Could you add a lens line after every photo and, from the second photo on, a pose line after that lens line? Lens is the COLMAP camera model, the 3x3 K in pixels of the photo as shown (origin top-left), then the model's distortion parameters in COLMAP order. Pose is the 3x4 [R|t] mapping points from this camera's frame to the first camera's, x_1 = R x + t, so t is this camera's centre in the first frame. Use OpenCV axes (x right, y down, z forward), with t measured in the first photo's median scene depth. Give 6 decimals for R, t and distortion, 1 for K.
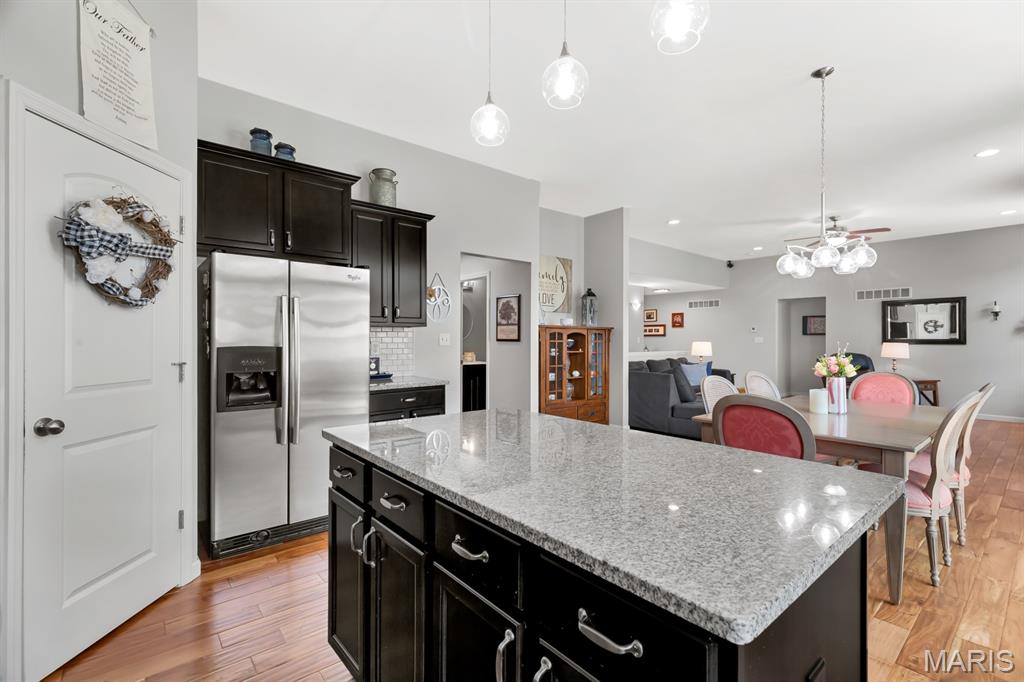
lens RADIAL K [[464.8, 0, 507.8], [0, 464.8, 339.6], [0, 0, 1]] dist [0.004491, 0.000332]
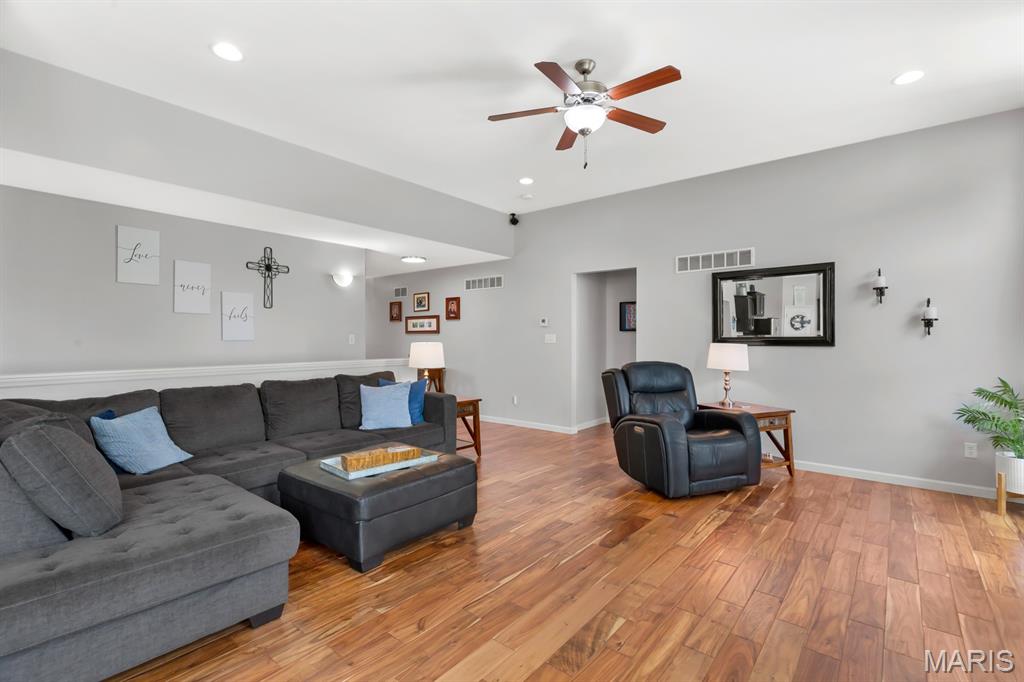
lens RADIAL K [[464.8, 0, 517.3], [0, 464.8, 340.8], [0, 0, 1]] dist [0.004491, 0.000332]
pose [[0.983556, -0.002897, 0.180581, 0.357750], [0.001930, 0.999983, 0.005532, -0.000160], [-0.180594, -0.005093, 0.983545, 0.366891]]
